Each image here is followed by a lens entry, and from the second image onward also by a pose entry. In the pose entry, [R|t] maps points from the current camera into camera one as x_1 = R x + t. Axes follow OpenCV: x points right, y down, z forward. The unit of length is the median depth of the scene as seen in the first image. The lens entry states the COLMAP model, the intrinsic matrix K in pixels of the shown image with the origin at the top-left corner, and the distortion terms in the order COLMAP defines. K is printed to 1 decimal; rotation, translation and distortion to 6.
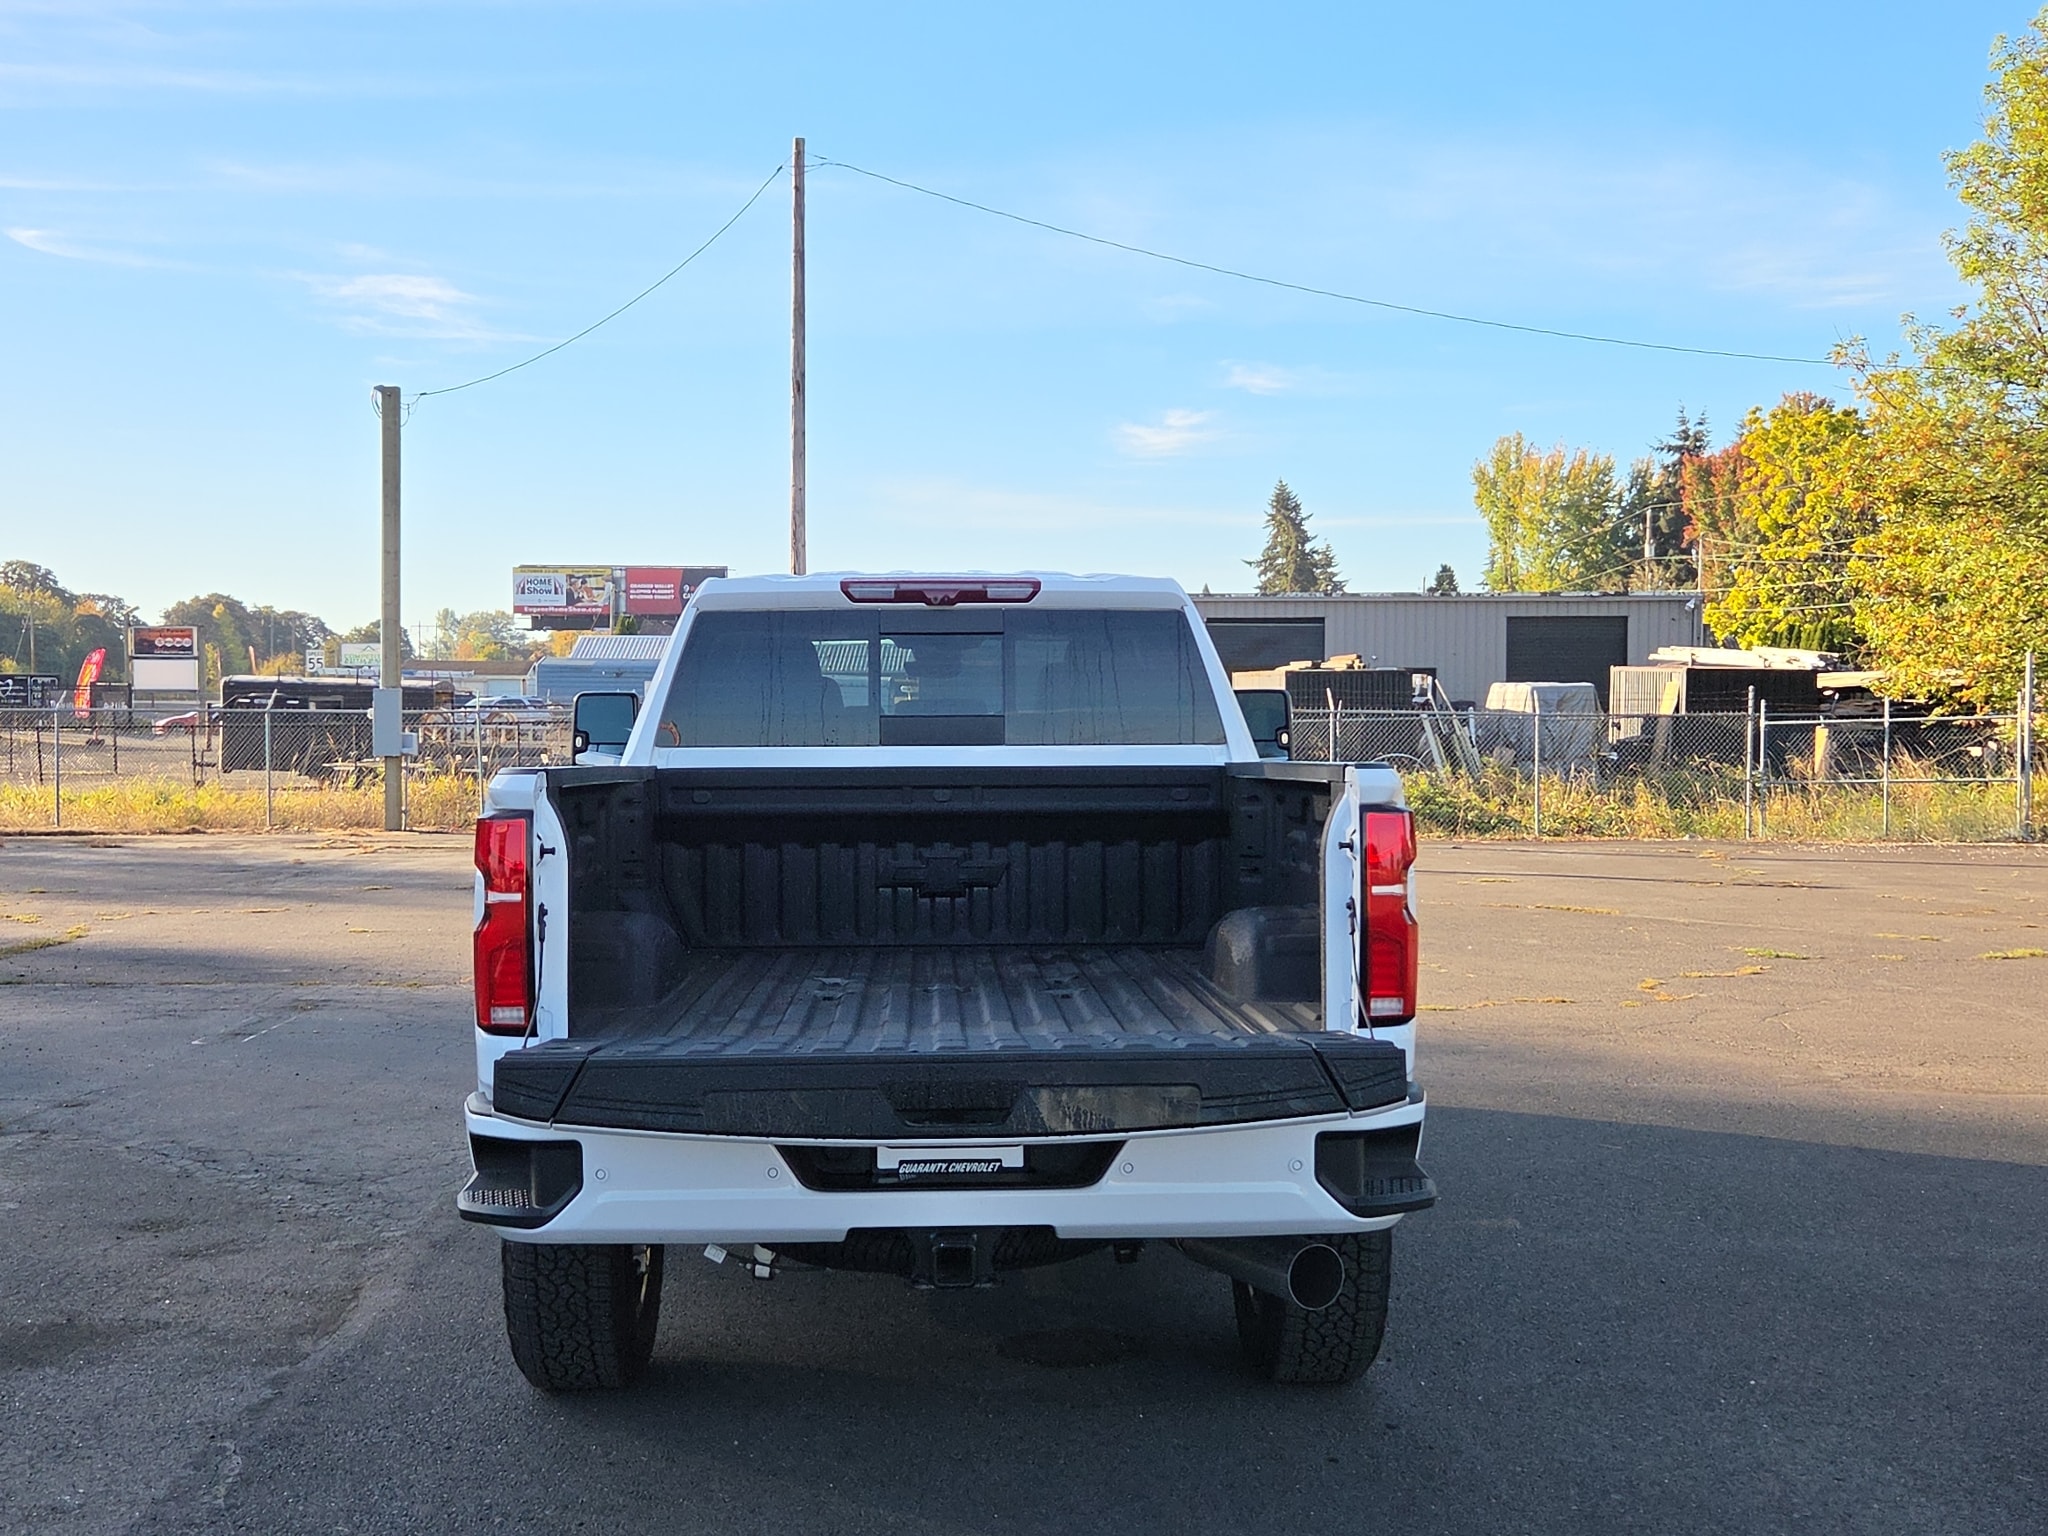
lens RADIAL K [[2363.4, 0, 1024.0], [0, 2363.4, 768.0], [0, 0, 1]] dist [0.090535, -0.021686]
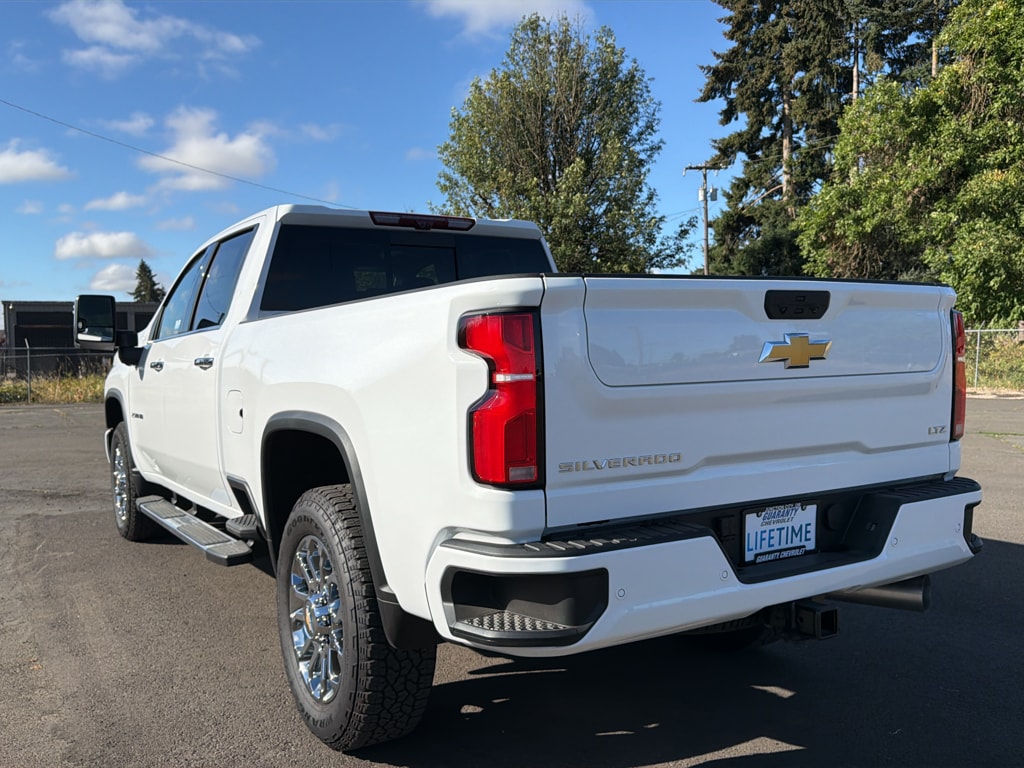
lens RADIAL K [[912.3, 0, 487.8], [0, 912.3, 395.0], [0, 0, 1]] dist [0.051182, -0.012339]
pose [[0.885901, -0.037738, 0.462337, -0.097738], [0.028653, 0.999234, 0.026660, 0.010966], [-0.462988, -0.010371, 0.886304, 0.127623]]
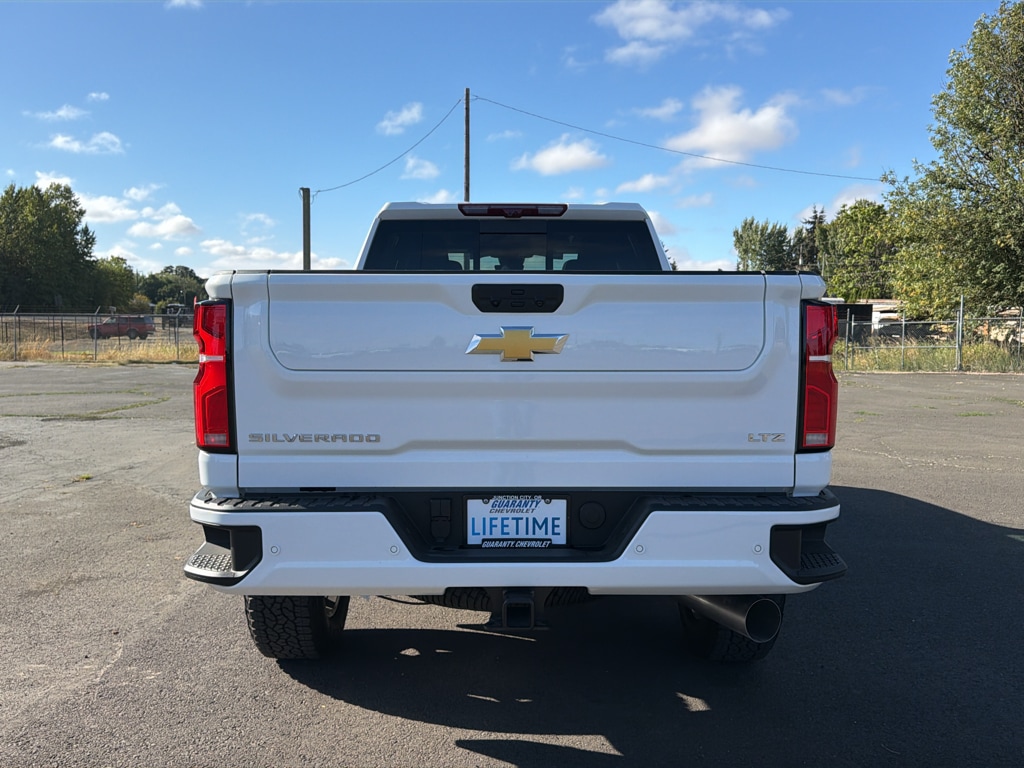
lens RADIAL K [[893.4, 0, 521.0], [0, 893.4, 381.2], [0, 0, 1]] dist [0.080649, -0.147762]
pose [[0.999196, 0.007164, -0.039436, -0.001536], [-0.005626, 0.999225, 0.038970, 0.009866], [0.039684, -0.038717, 0.998462, 0.097439]]
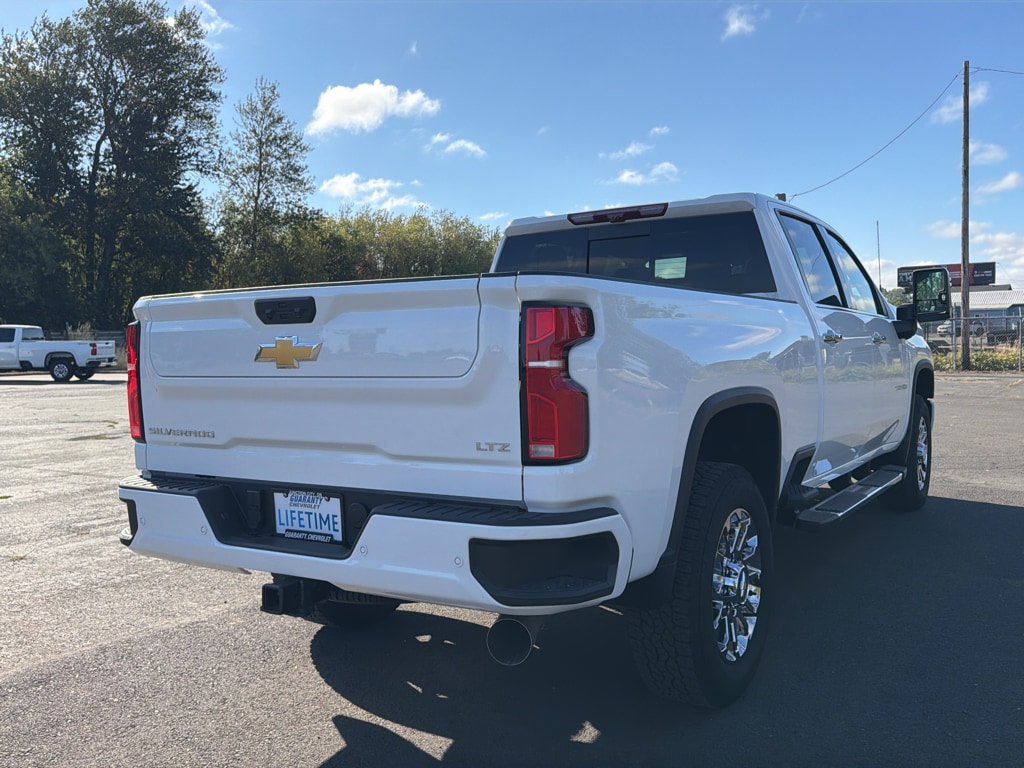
lens RADIAL K [[893.4, 0, 521.0], [0, 893.4, 381.2], [0, 0, 1]] dist [0.080649, -0.147762]
pose [[0.823624, 0.009017, -0.567065, 0.094295], [0.009321, 0.999523, 0.029432, 0.010193], [0.567060, -0.029527, 0.823147, 0.127424]]
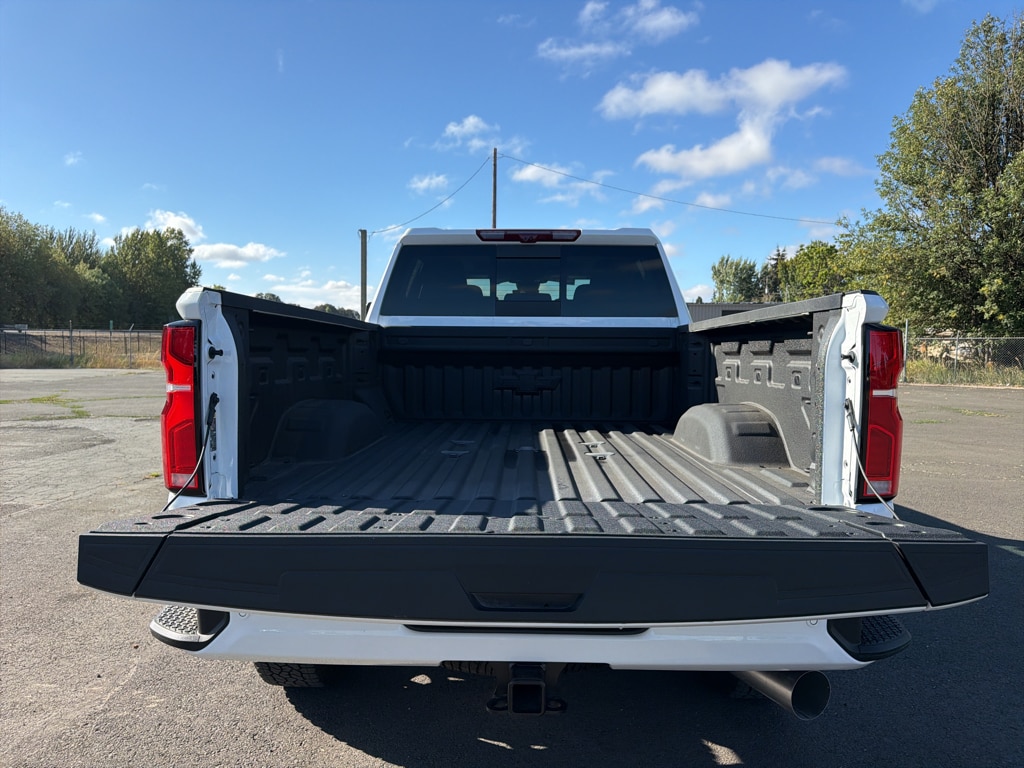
lens RADIAL K [[720.9, 0, 512.0], [0, 720.9, 384.0], [0, 0, 1]] dist [0.011362, 0.000173]
pose [[0.997115, 0.014591, -0.074485, -0.002457], [-0.011925, 0.999277, 0.036104, 0.007720], [0.074958, -0.035112, 0.996568, 0.134857]]
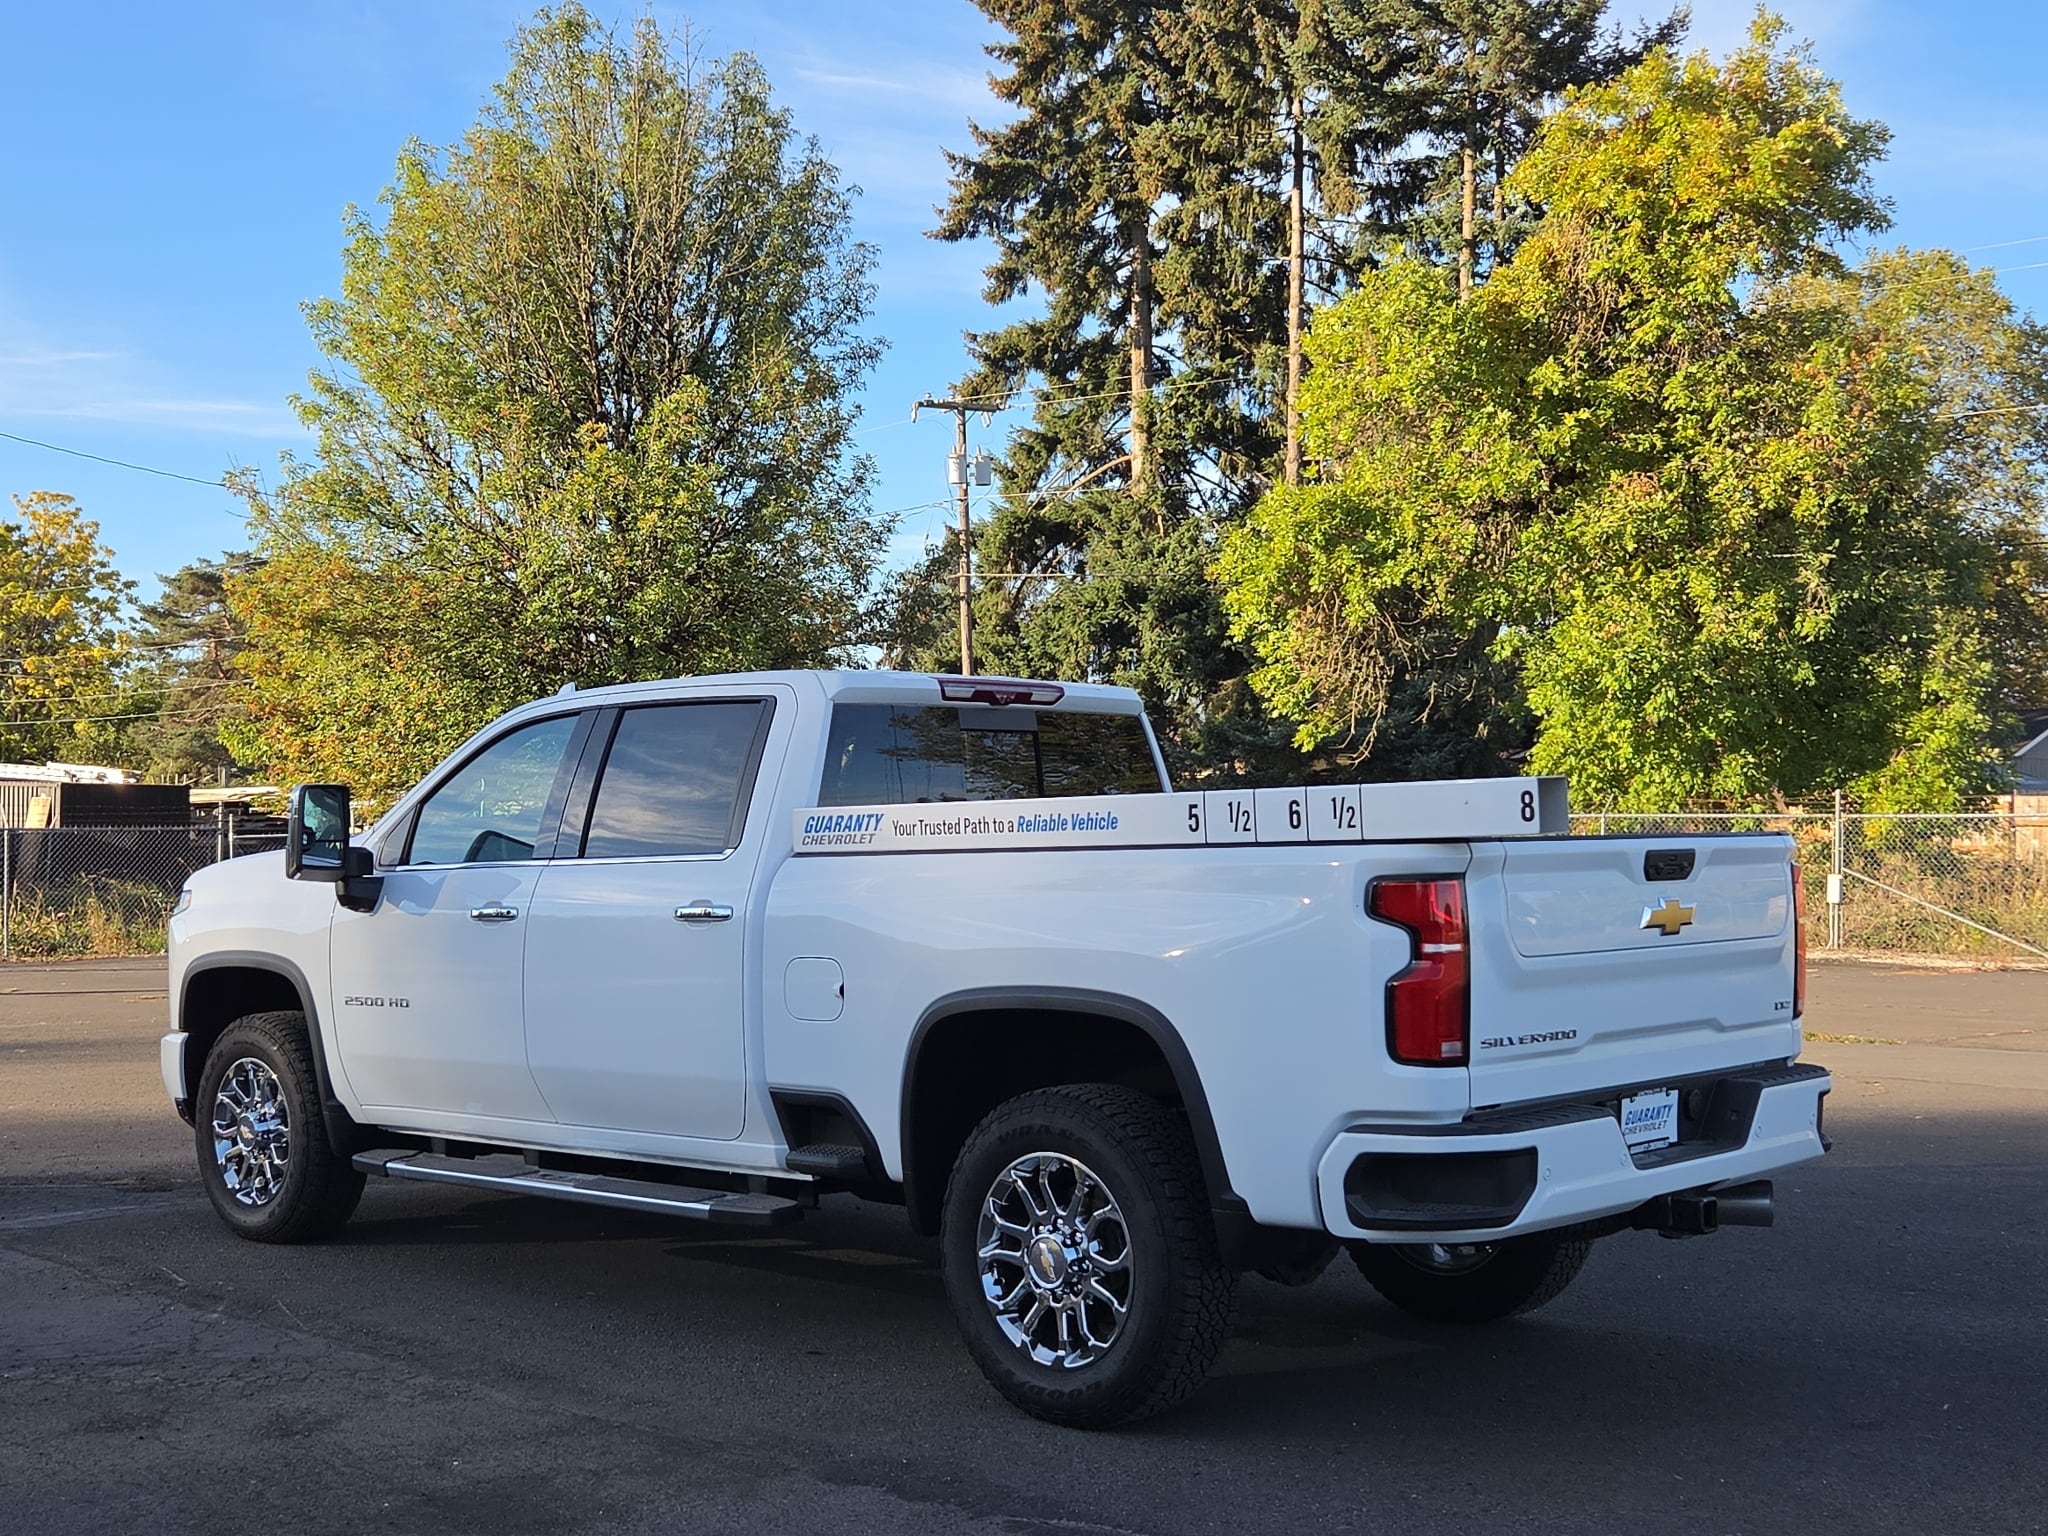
lens RADIAL K [[2334.8, 0, 1050.5], [0, 2334.8, 878.6], [0, 0, 1]] dist [0.219262, -0.002450]
pose [[0.716311, -0.019980, 0.697495, -0.251788], [0.022915, 0.999724, 0.005104, 0.002170], [-0.697405, 0.012327, 0.716572, 0.066679]]
